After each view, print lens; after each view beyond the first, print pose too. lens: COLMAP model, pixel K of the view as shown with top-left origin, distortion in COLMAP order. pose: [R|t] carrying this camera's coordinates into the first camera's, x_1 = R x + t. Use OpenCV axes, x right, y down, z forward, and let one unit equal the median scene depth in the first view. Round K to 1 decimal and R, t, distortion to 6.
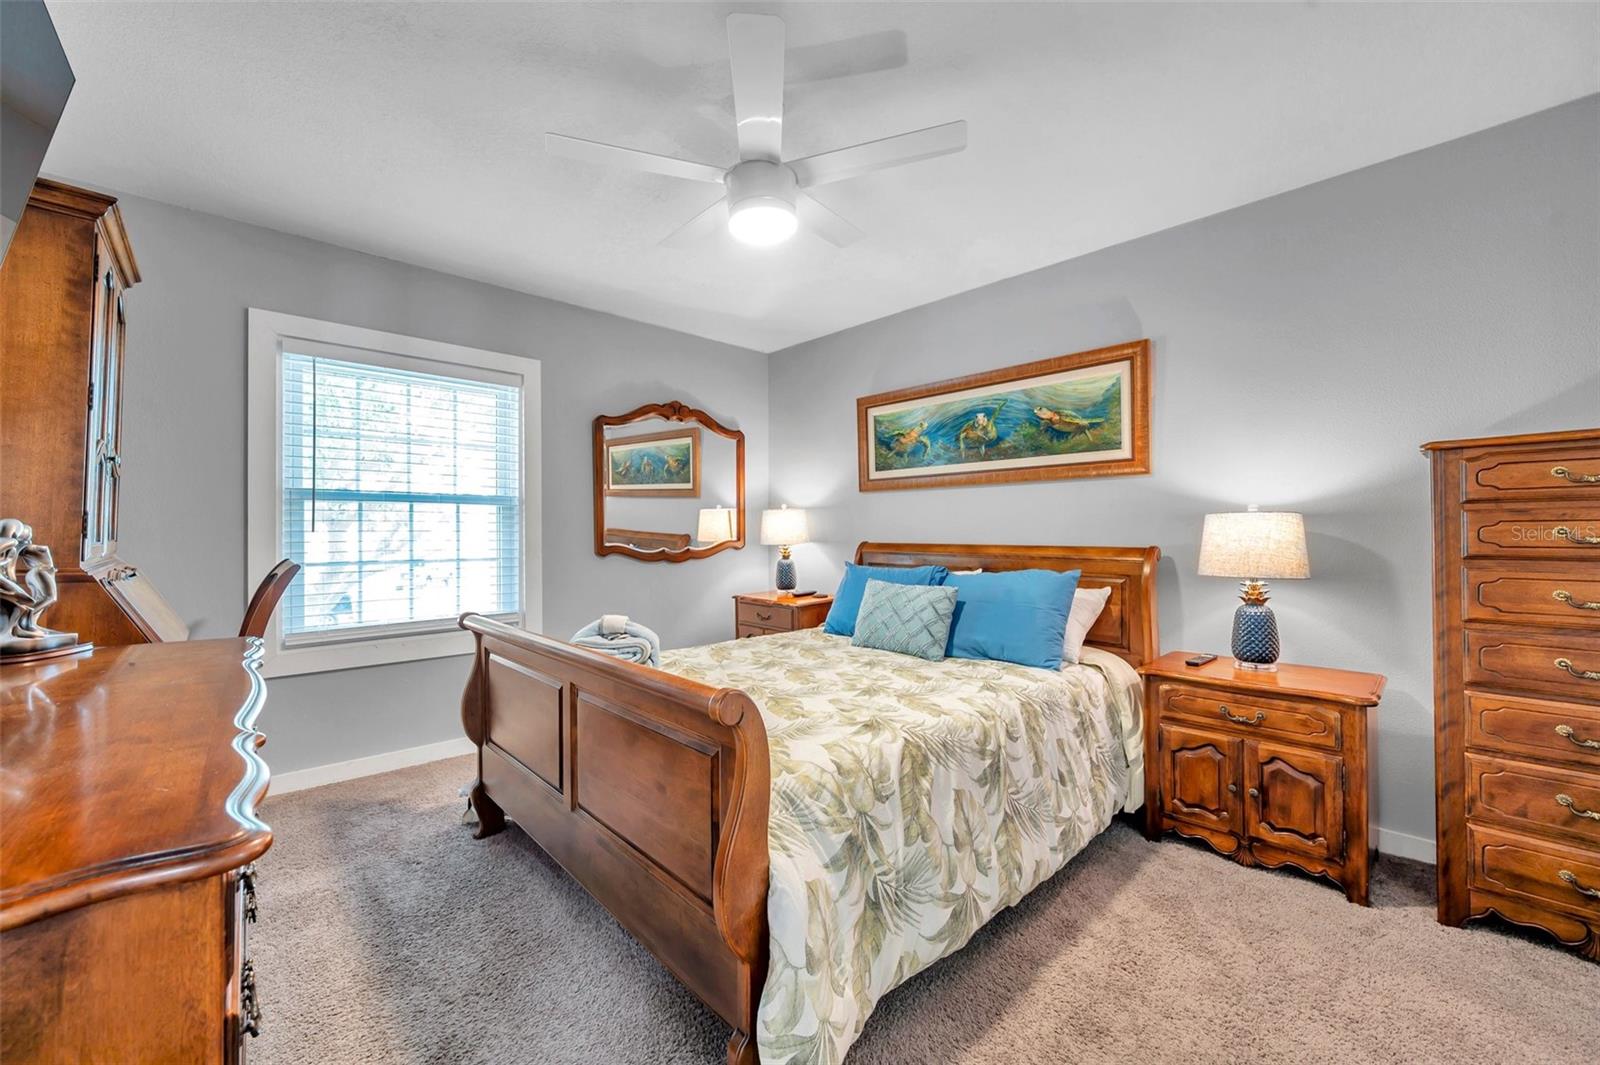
lens RADIAL K [[624.8, 0, 798.4], [0, 624.8, 528.9], [0, 0, 1]] dist [-0.000629, 0.000039]
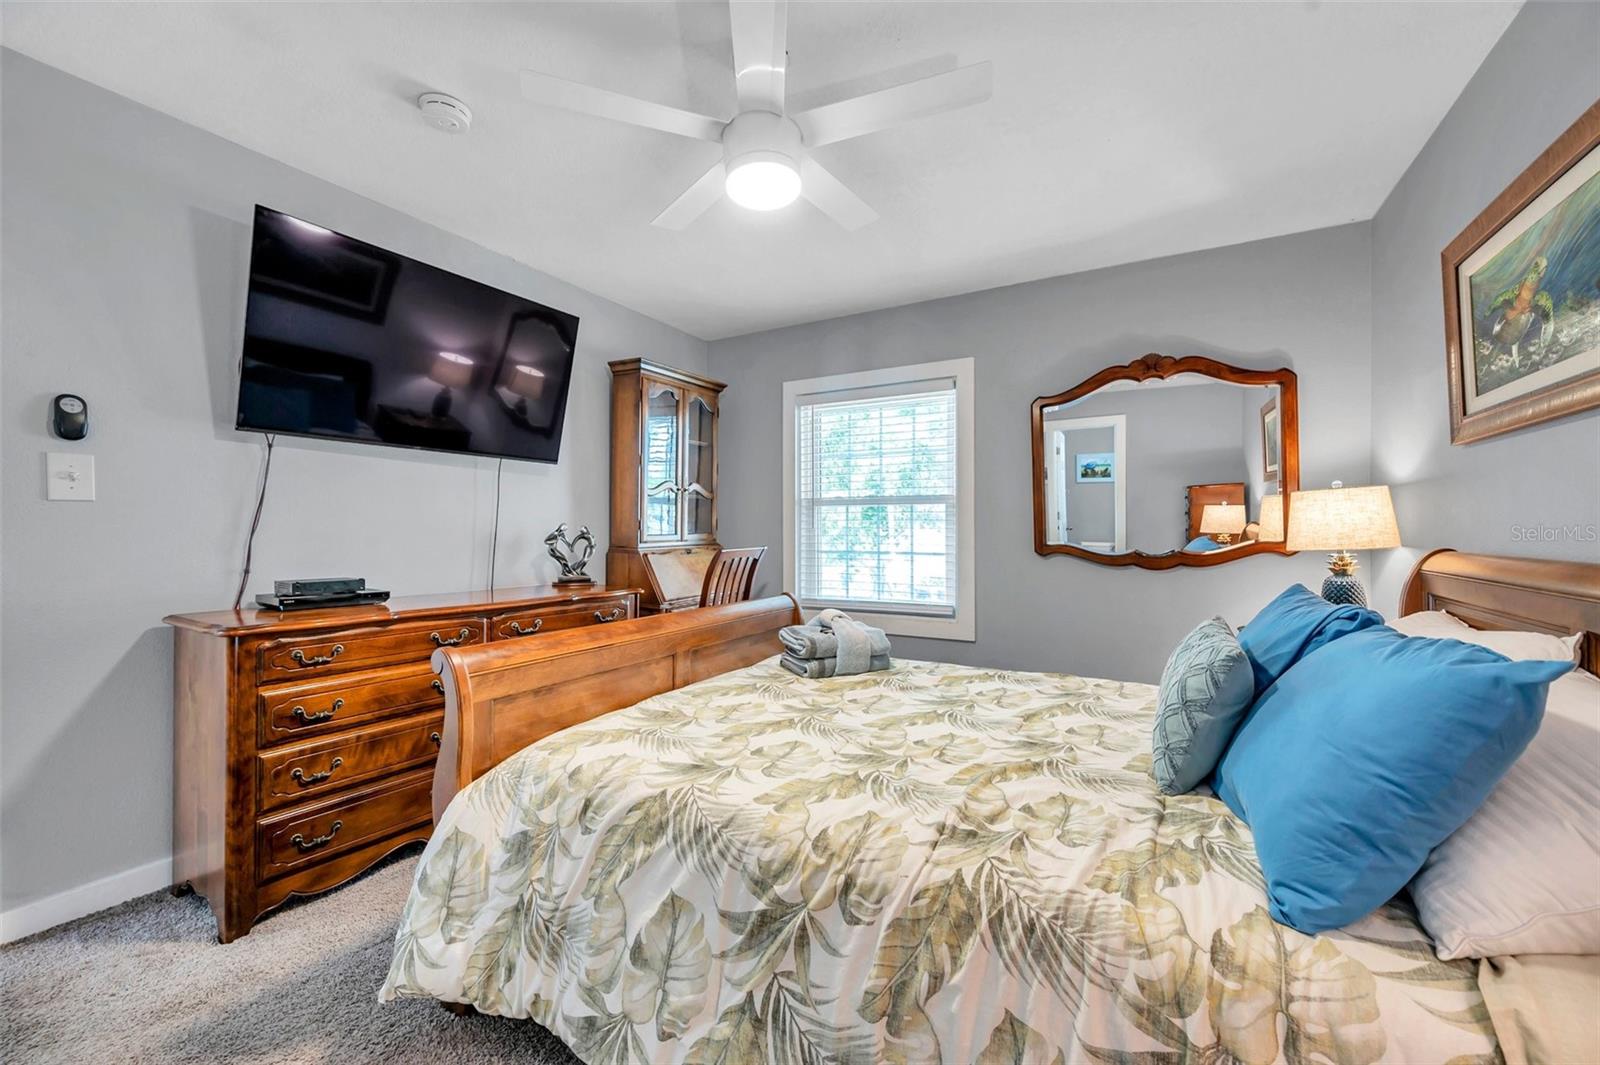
lens RADIAL K [[624.8, 0, 798.4], [0, 624.8, 528.9], [0, 0, 1]] dist [-0.000629, 0.000039]
pose [[0.306855, 0.000557, -0.951756, 0.531120], [0.004411, 0.999988, 0.002008, 0.002493], [0.951746, -0.004814, 0.306849, 0.503972]]
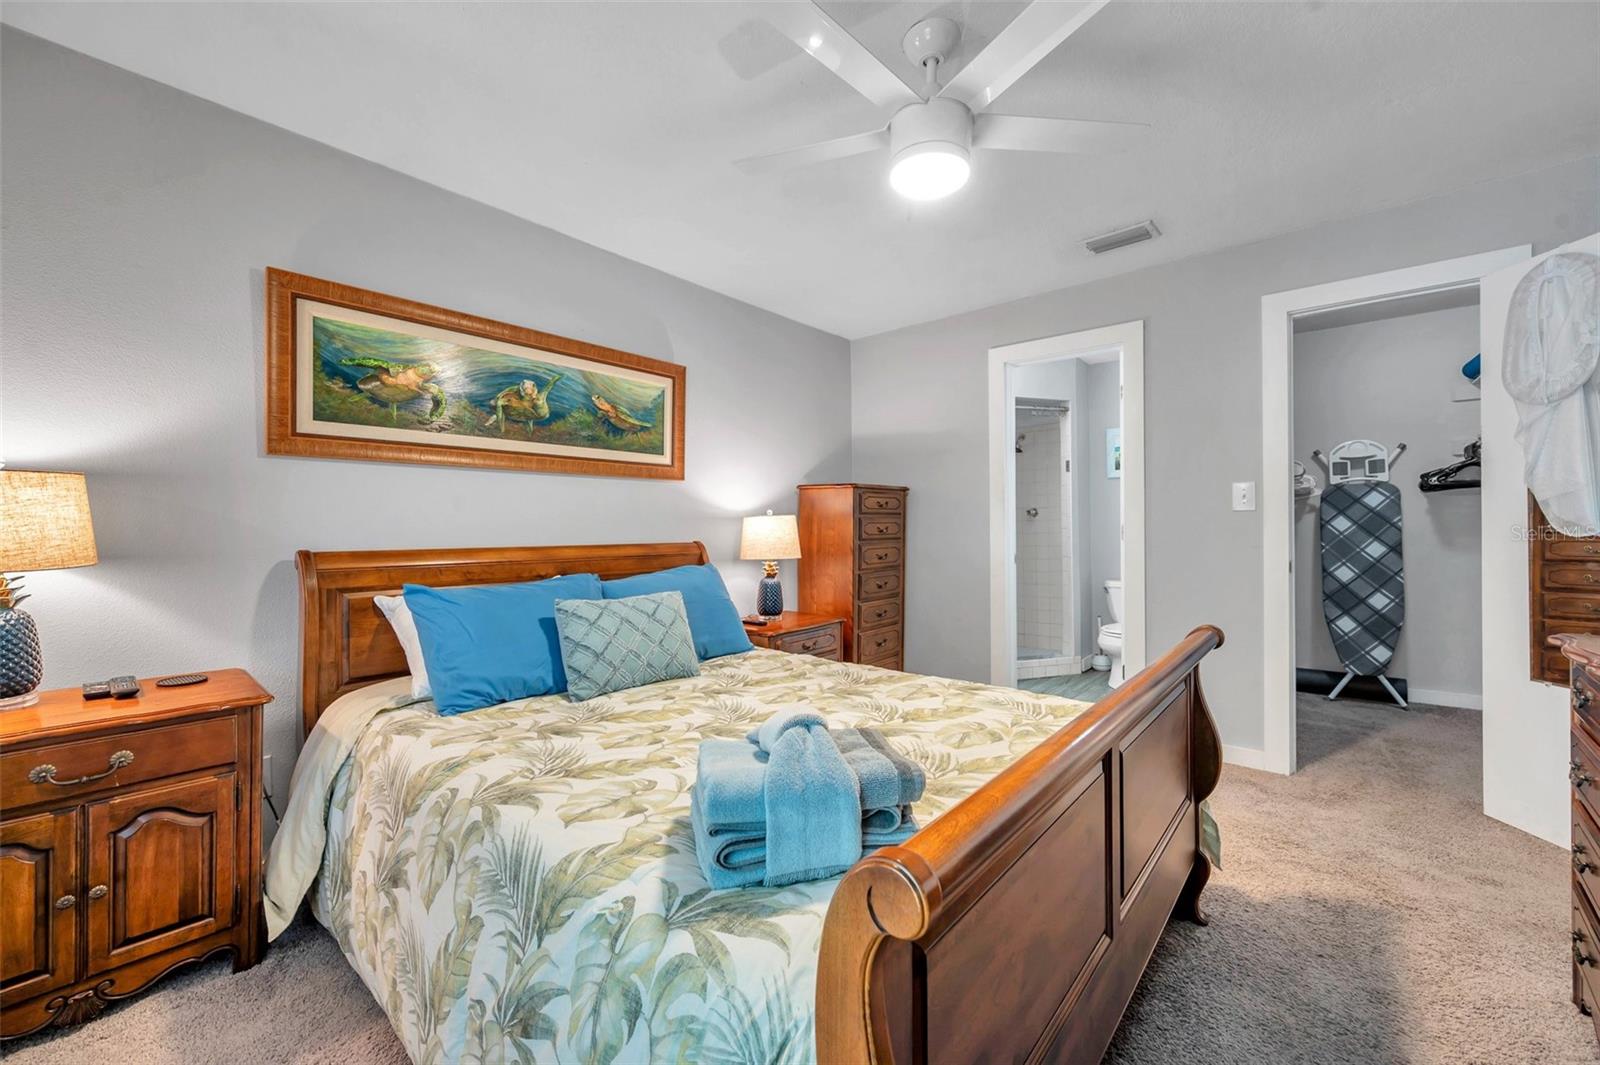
lens RADIAL K [[632.4, 0, 799.0], [0, 632.4, 528.2], [0, 0, 1]] dist [-0.001530, 0.000064]
pose [[-0.109798, 0.003517, 0.993948, -0.605531], [0.006386, 0.999976, -0.002832, 0.007193], [-0.993933, 0.006036, -0.109818, 0.840202]]
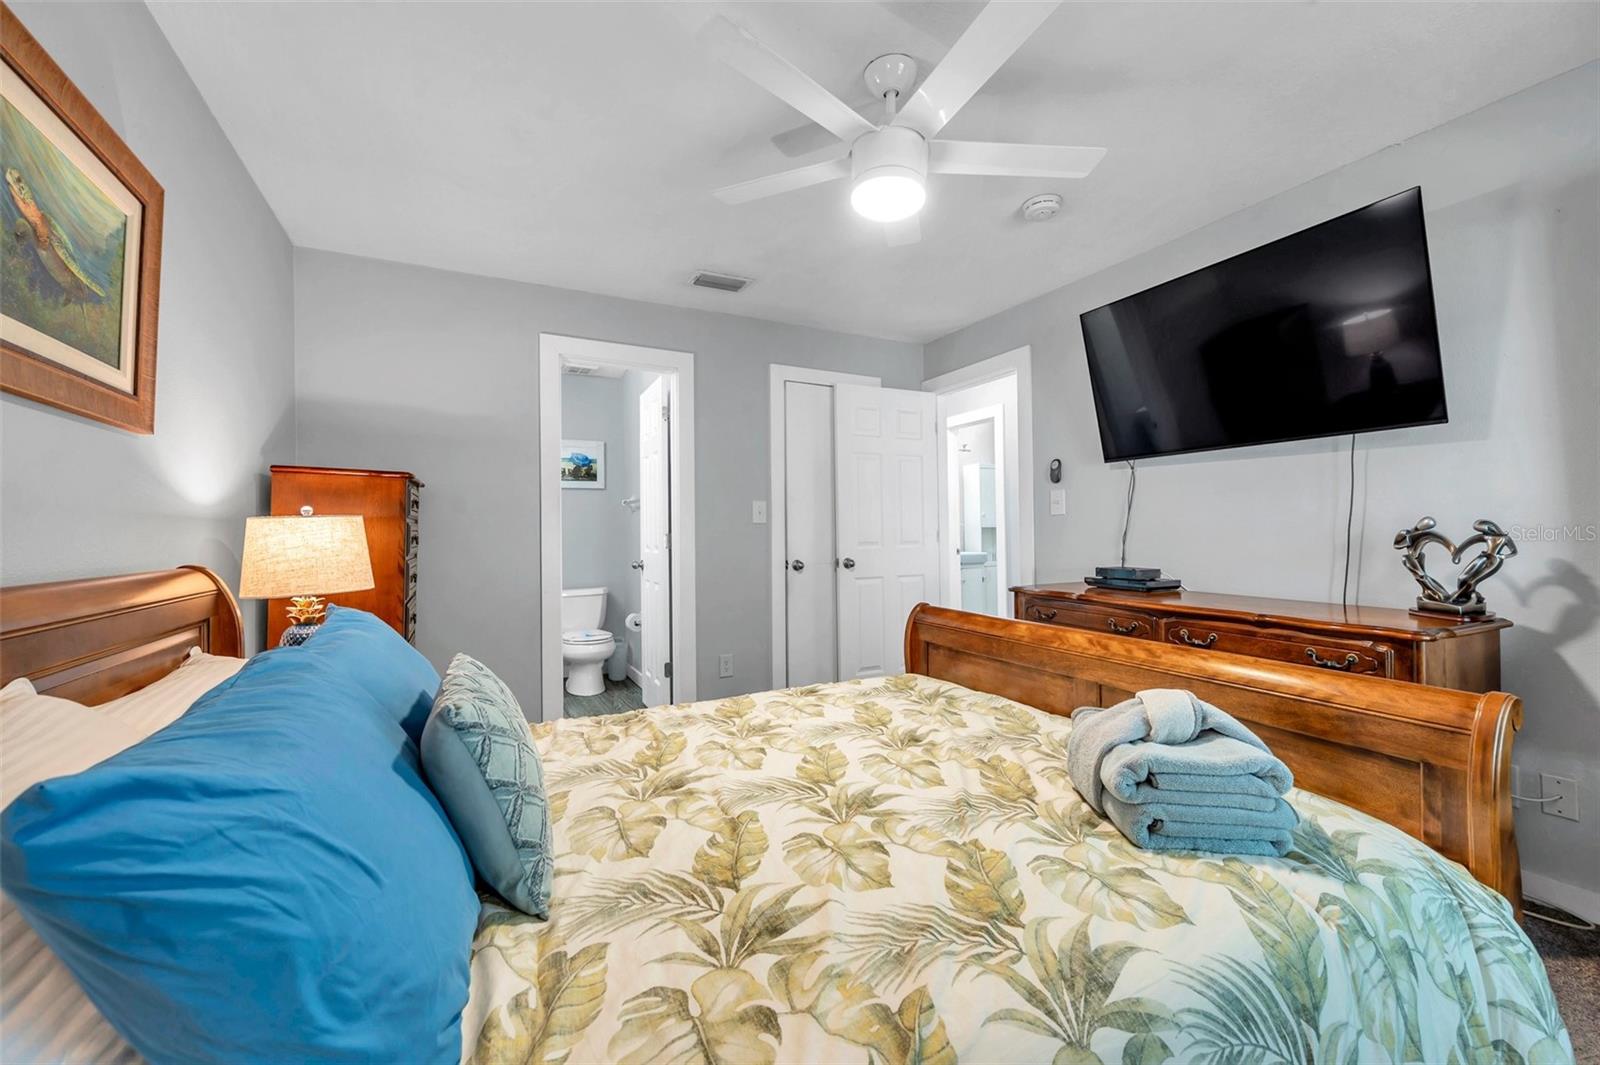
lens RADIAL K [[632.4, 0, 799.0], [0, 632.4, 528.2], [0, 0, 1]] dist [-0.001530, 0.000064]
pose [[-0.963835, 0.011324, 0.266259, -0.117283], [0.009172, 0.999914, -0.009327, 0.004745], [-0.266342, -0.006548, -0.963856, 1.266646]]
